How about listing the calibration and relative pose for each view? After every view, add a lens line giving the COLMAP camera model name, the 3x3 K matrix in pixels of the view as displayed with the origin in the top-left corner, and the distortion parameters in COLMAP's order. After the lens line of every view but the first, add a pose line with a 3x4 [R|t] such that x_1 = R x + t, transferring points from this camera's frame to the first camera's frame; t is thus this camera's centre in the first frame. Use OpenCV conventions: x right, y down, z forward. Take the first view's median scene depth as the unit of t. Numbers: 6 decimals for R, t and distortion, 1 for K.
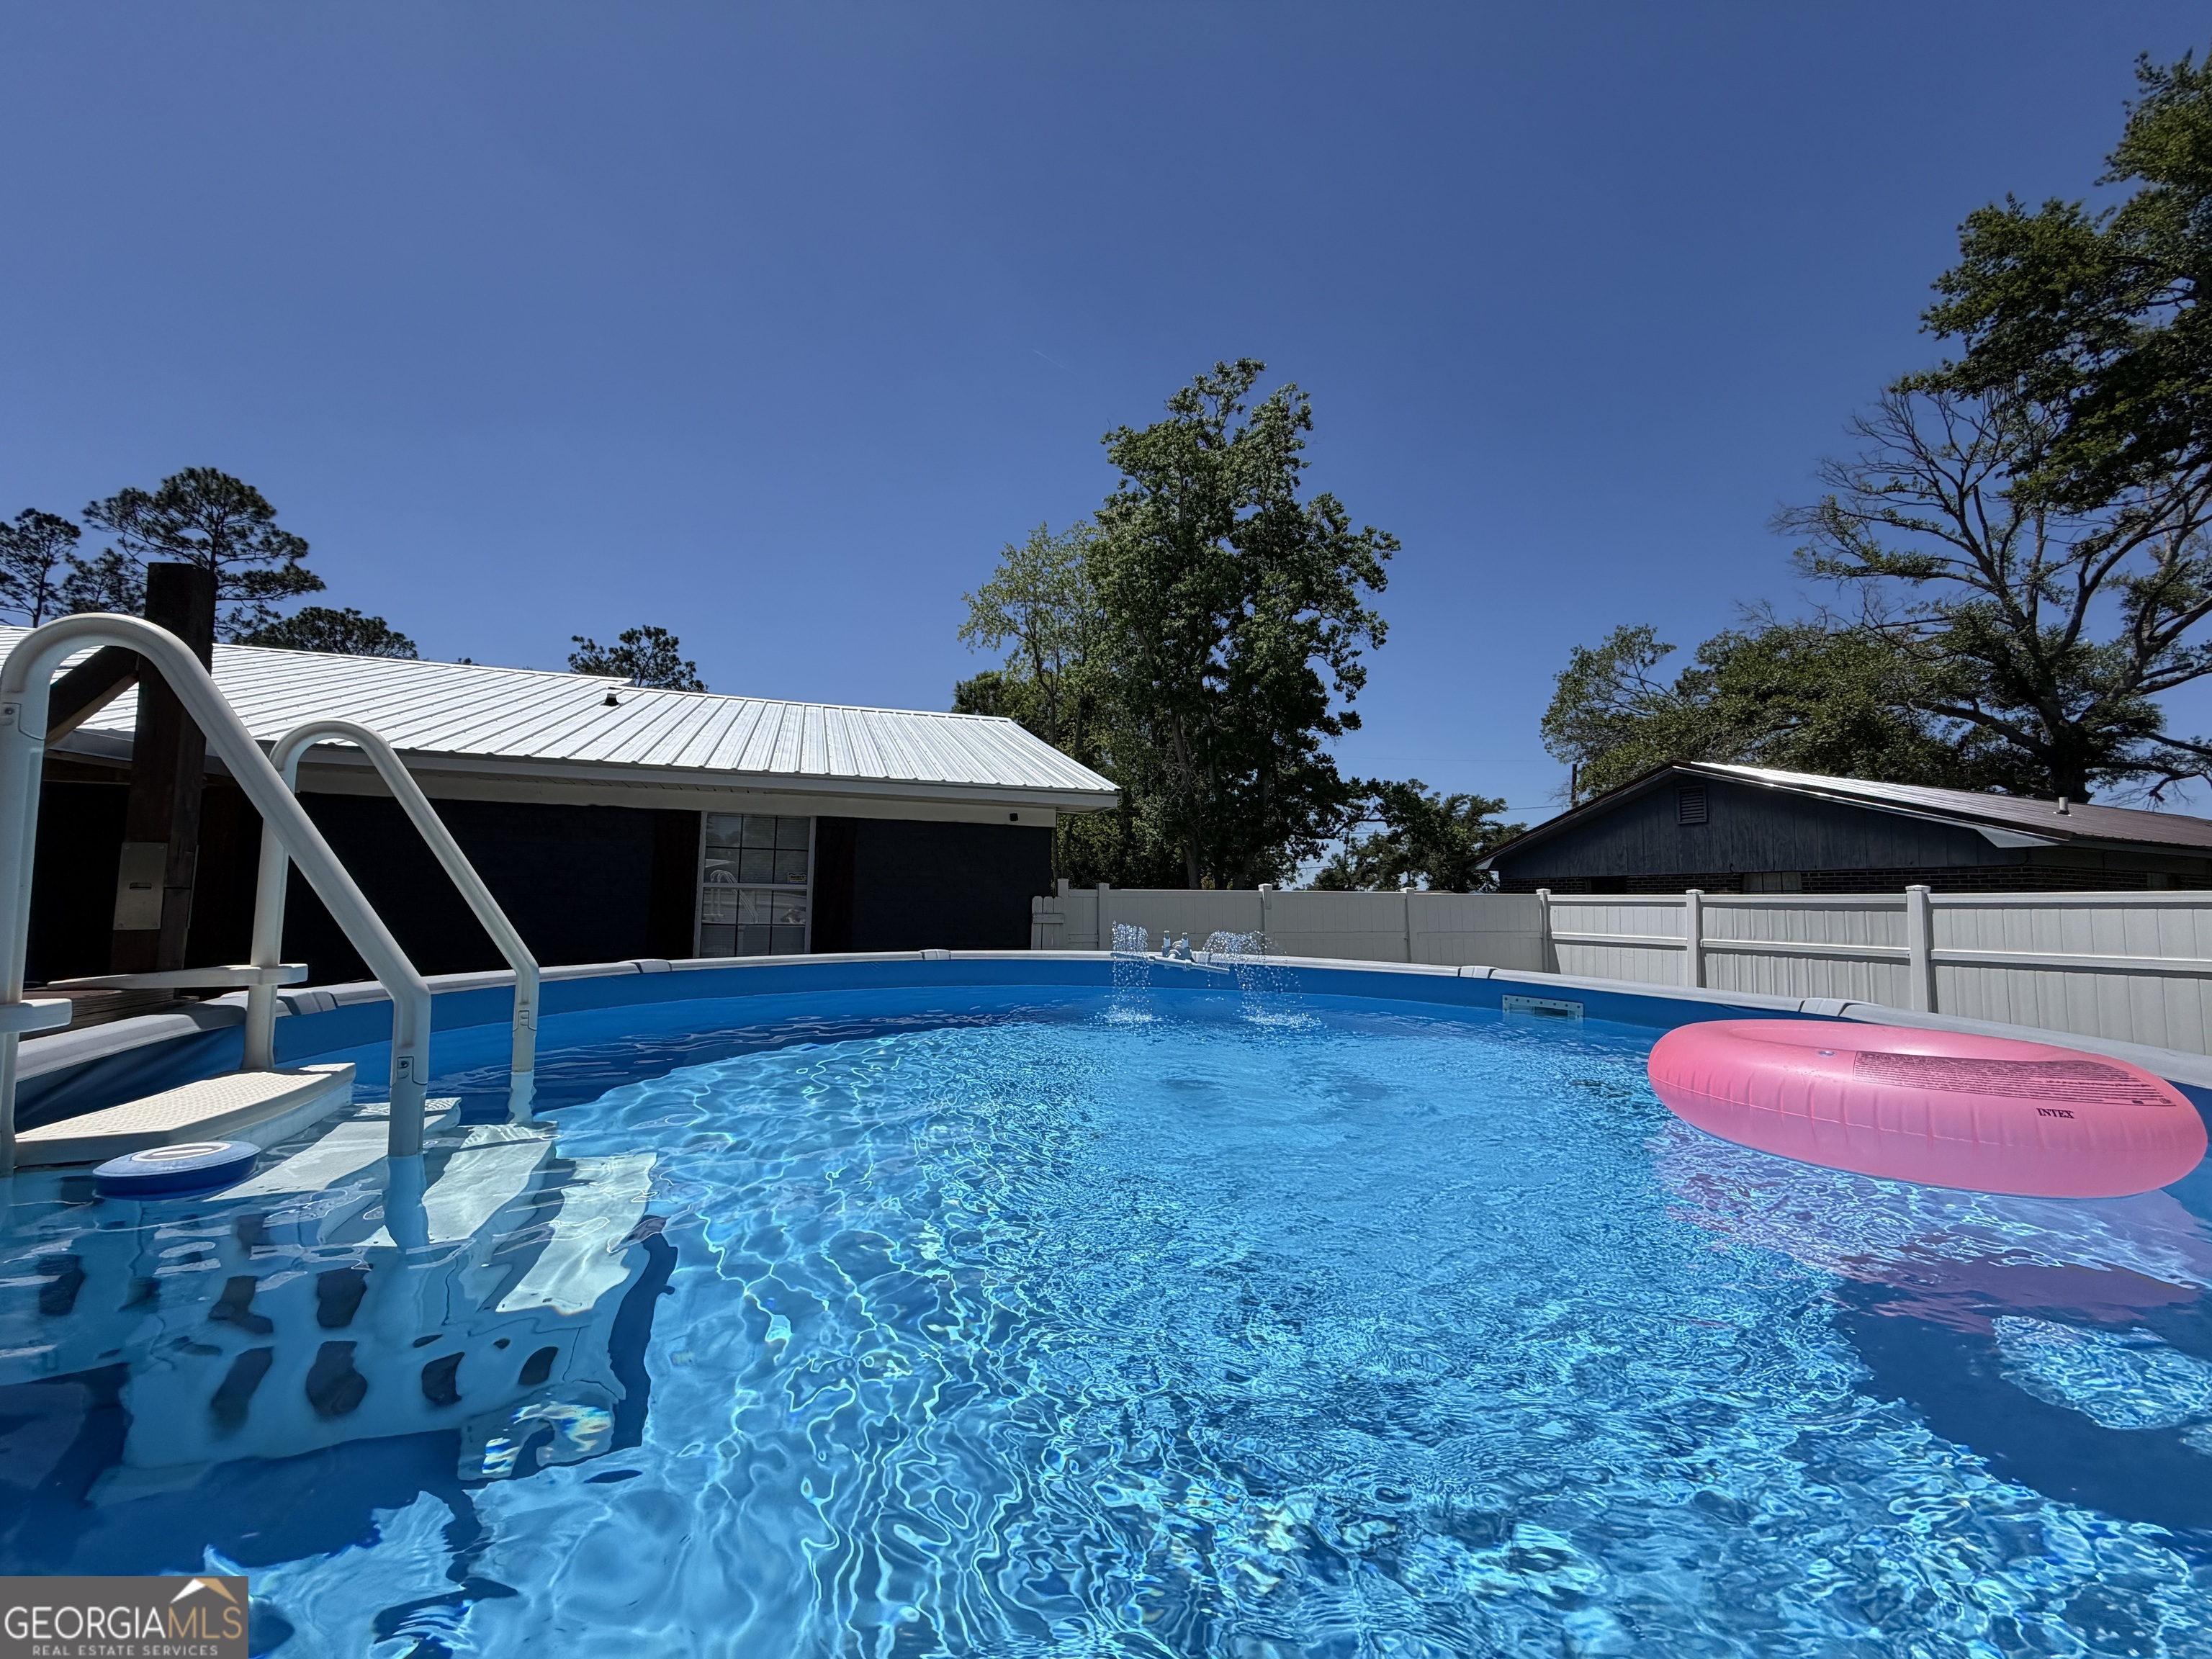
lens RADIAL K [[883.0, 0, 1099.3], [0, 883.0, 830.0], [0, 0, 1]] dist [0.000992, -0.000204]
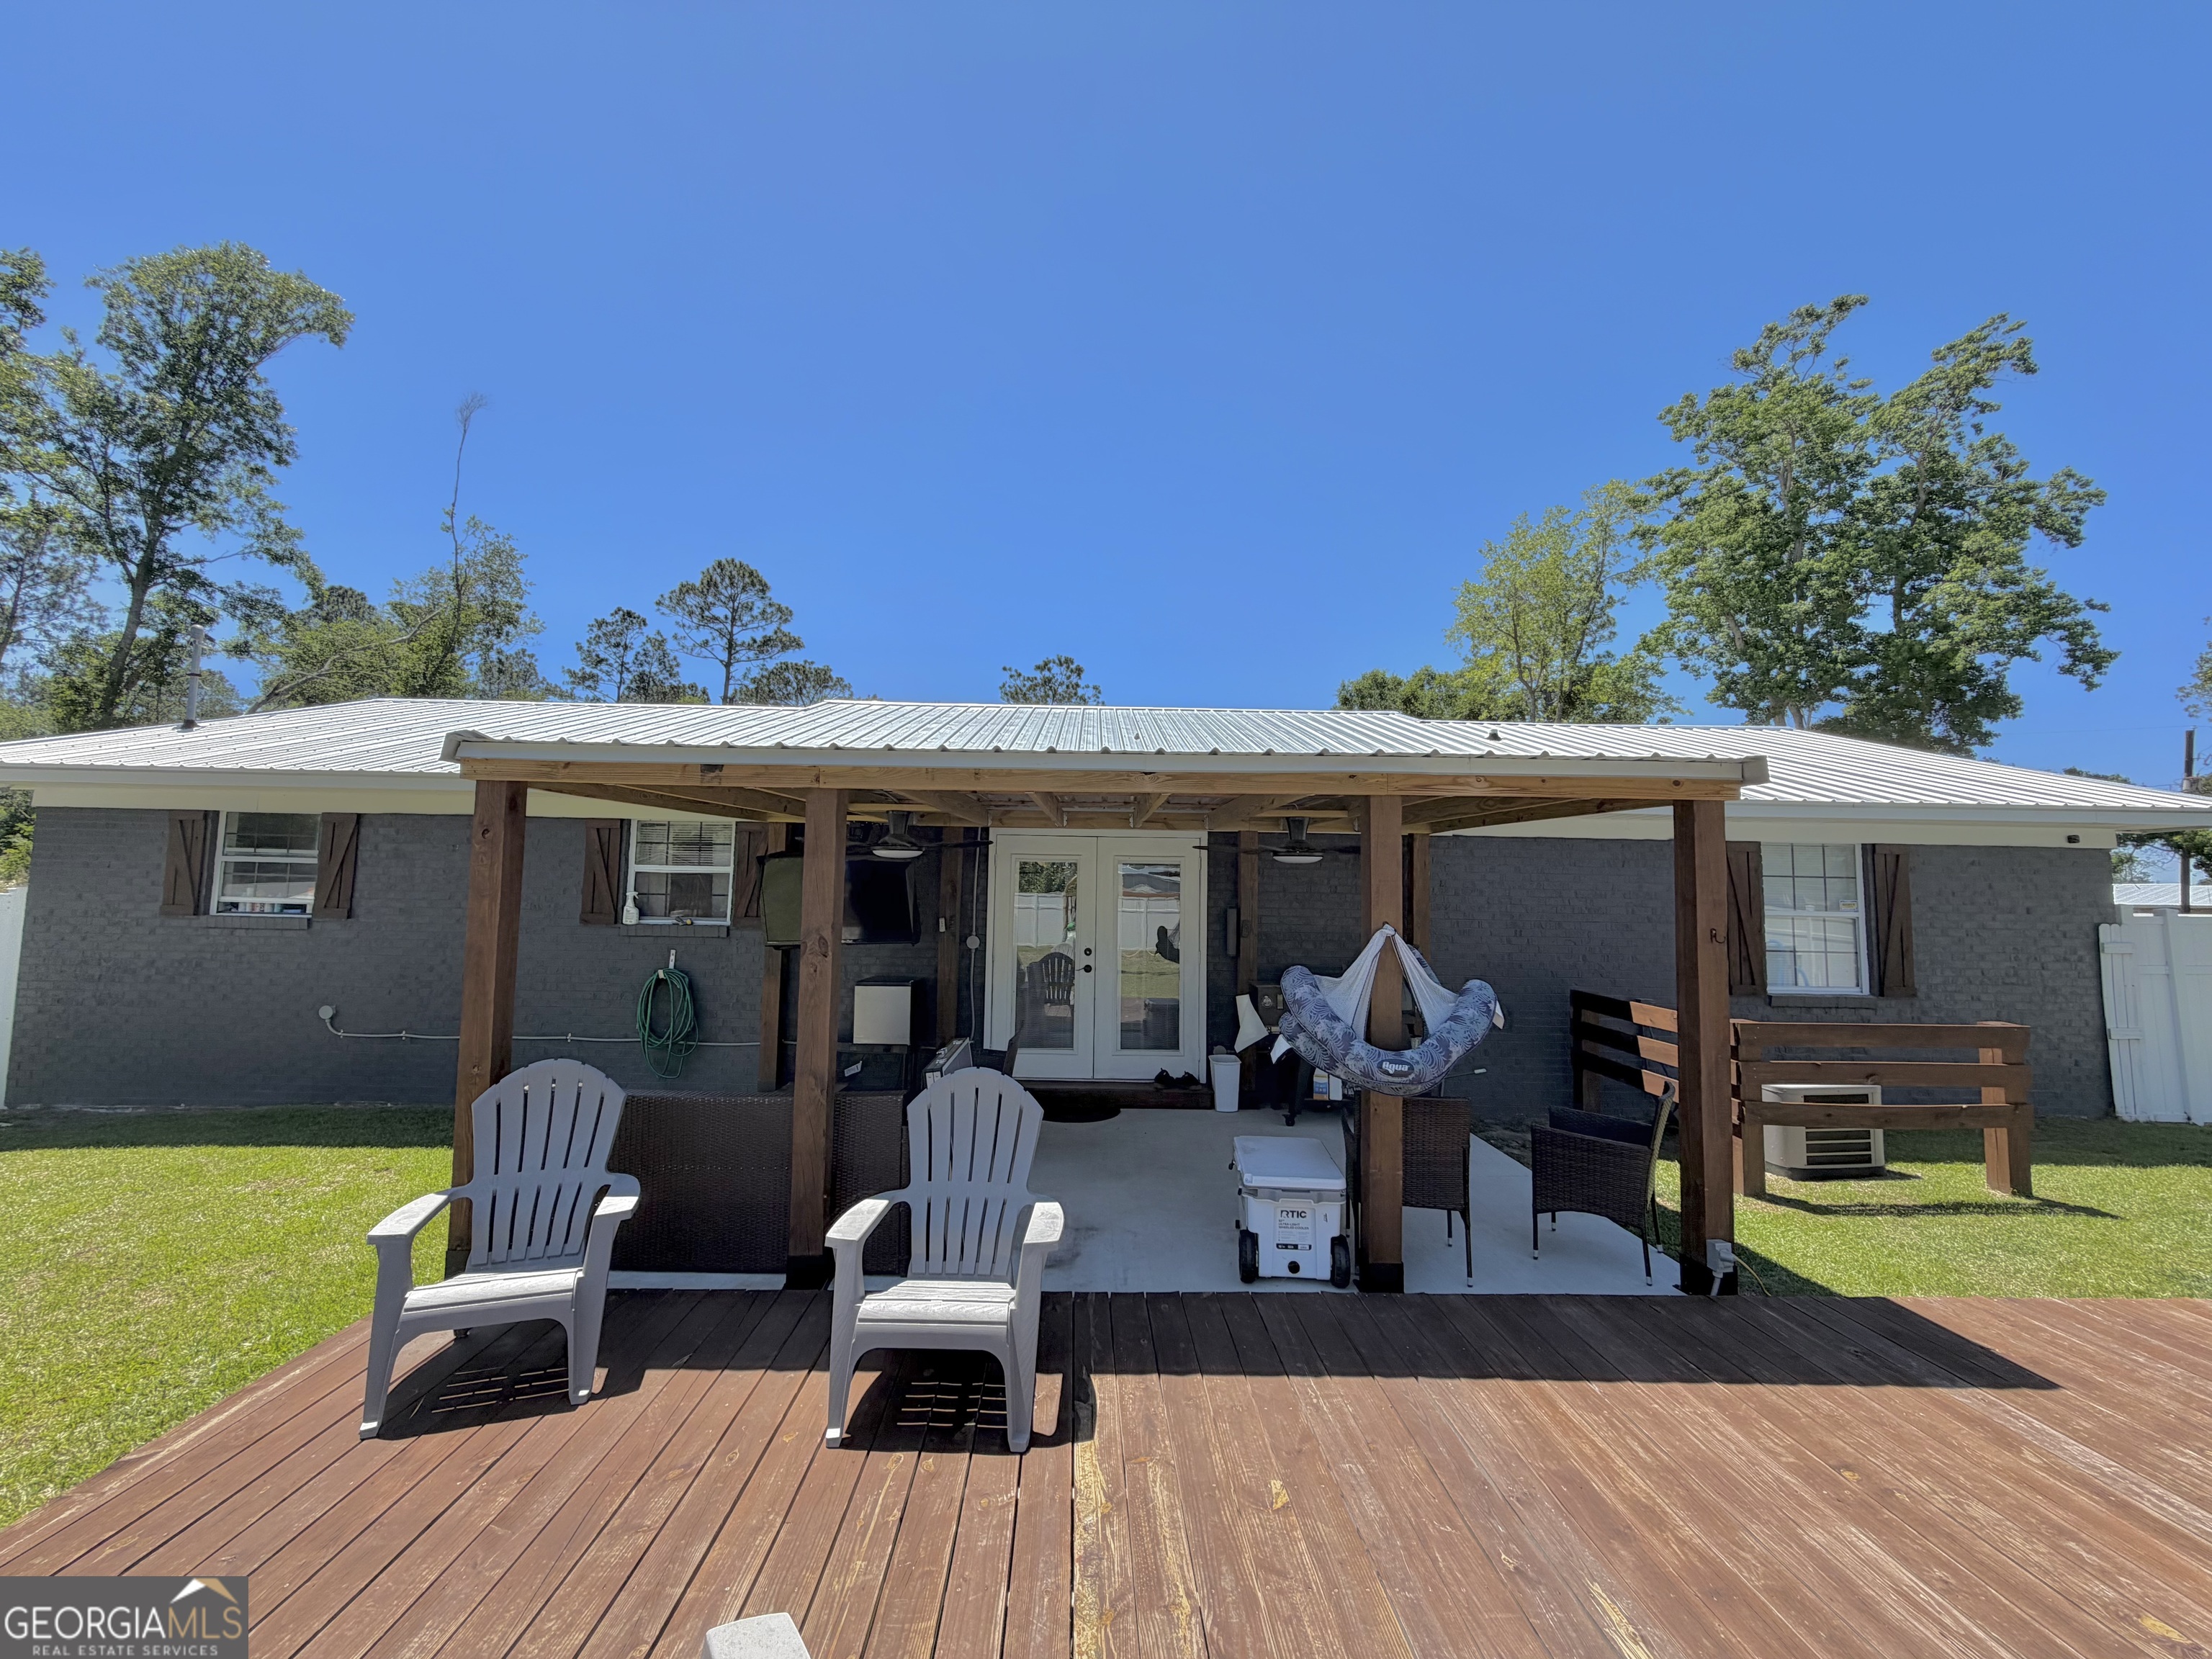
lens RADIAL K [[883.0, 0, 1101.7], [0, 883.0, 836.9], [0, 0, 1]] dist [0.000992, -0.000204]
pose [[0.950631, -0.021148, -0.309602, -0.212142], [0.023698, 0.999709, 0.004478, -0.012368], [0.309418, -0.011594, 0.950856, -0.057093]]
